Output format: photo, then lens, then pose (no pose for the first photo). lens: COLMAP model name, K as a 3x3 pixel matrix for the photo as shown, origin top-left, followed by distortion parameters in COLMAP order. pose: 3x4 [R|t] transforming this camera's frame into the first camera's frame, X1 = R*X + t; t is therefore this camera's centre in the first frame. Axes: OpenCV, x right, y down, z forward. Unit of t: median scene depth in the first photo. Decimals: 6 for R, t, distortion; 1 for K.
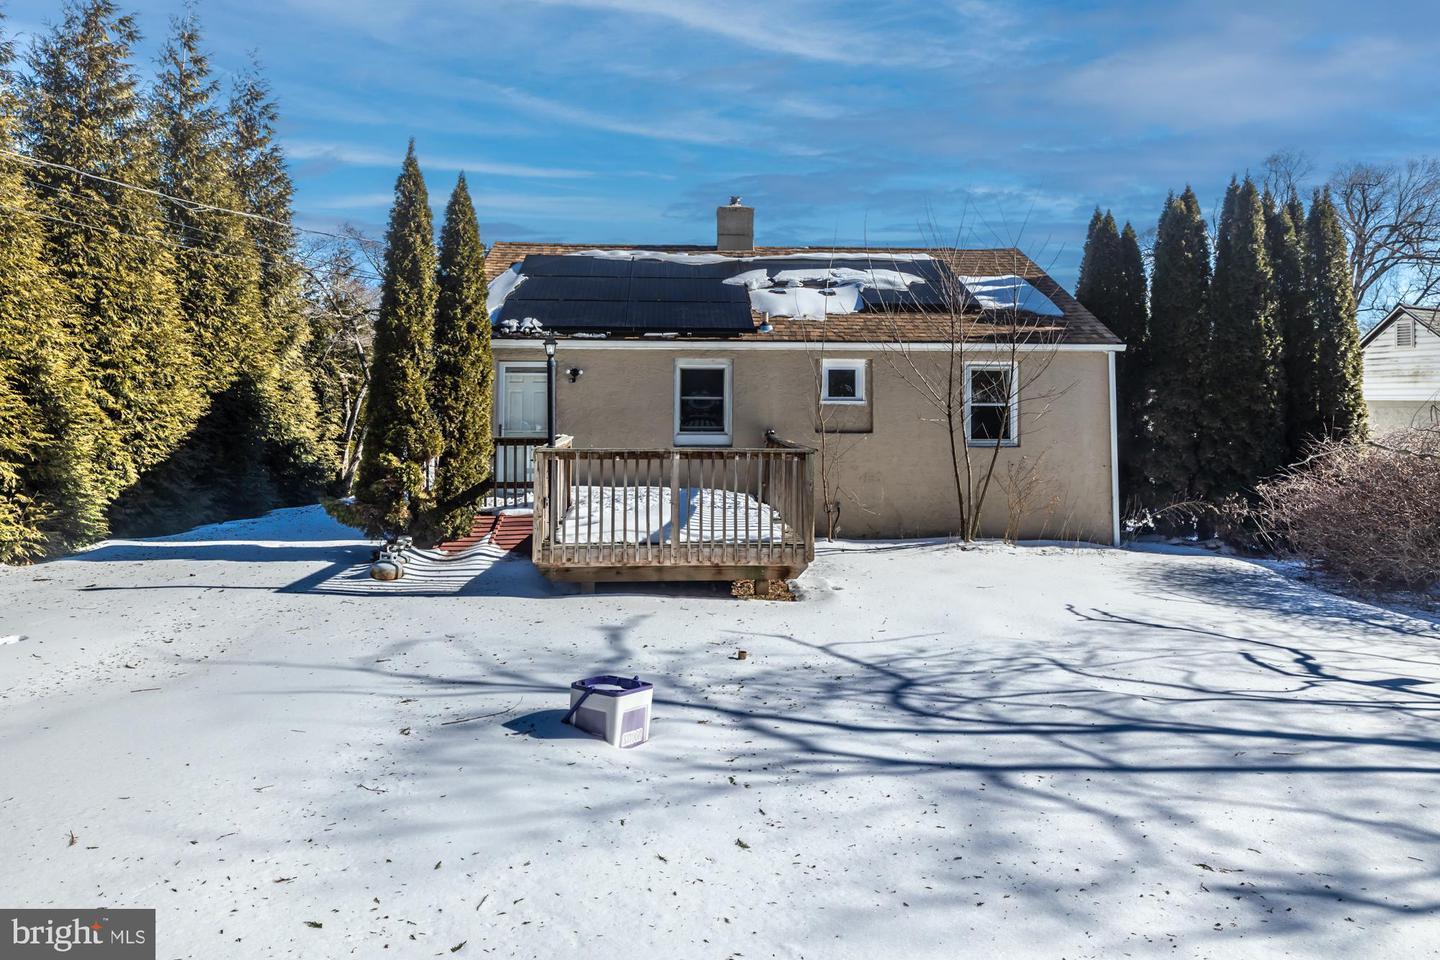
lens RADIAL K [[831.7, 0, 720.0], [0, 831.7, 480.0], [0, 0, 1]] dist [0.002316, -0.000788]
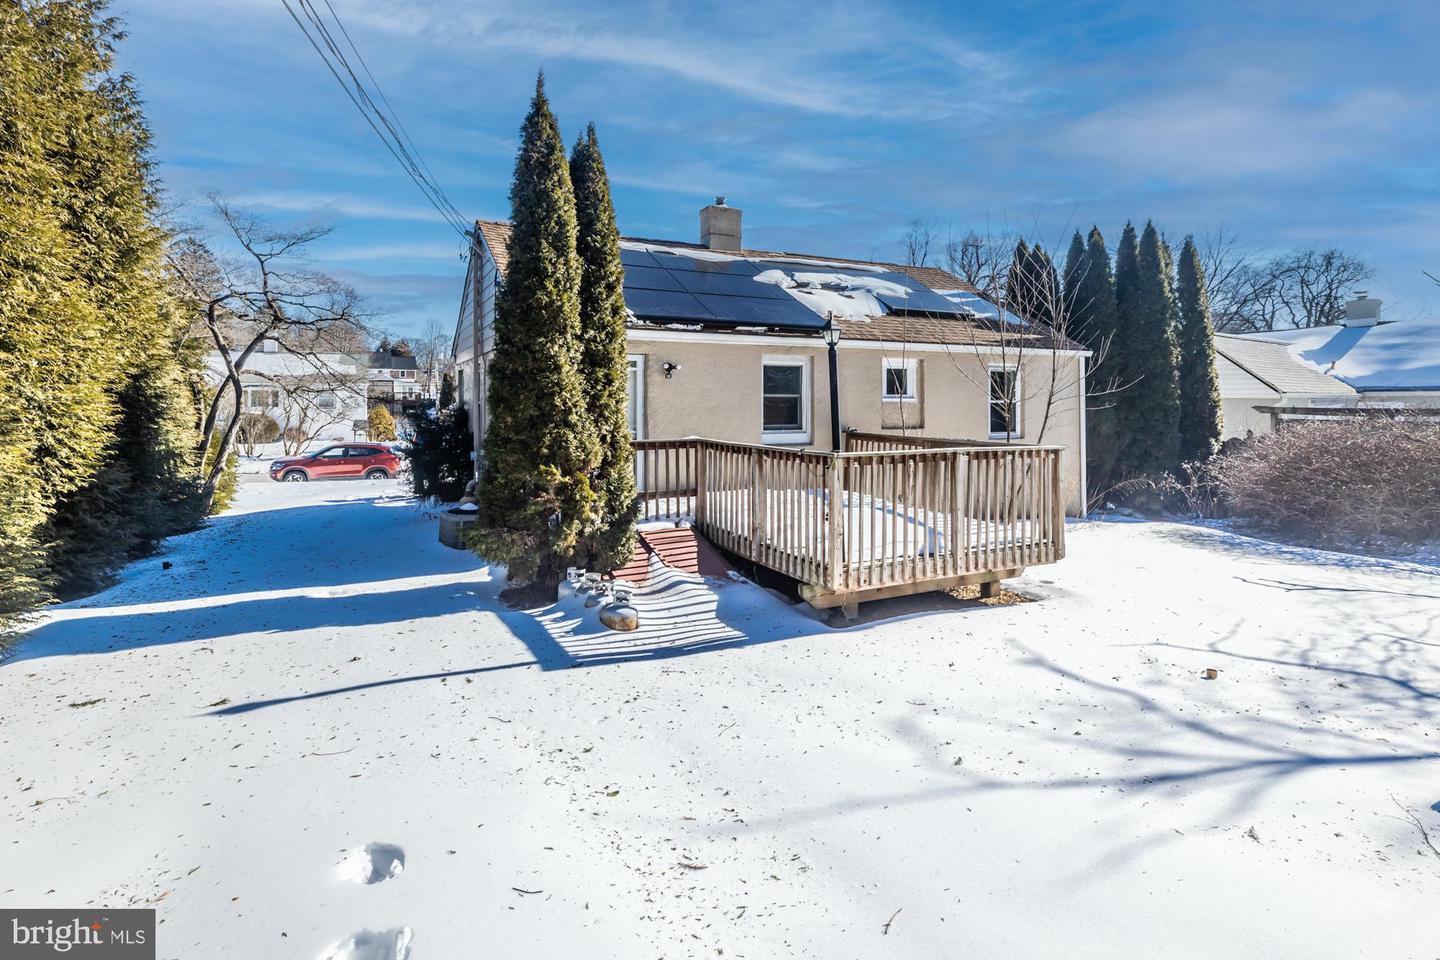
lens RADIAL K [[705.2, 0, 716.5], [0, 705.2, 470.5], [0, 0, 1]] dist [0.000470, 0.000428]
pose [[0.927053, -0.039454, 0.372848, -0.405941], [0.038195, 0.999212, 0.010766, -0.022629], [-0.372979, 0.004260, 0.927830, 0.261356]]
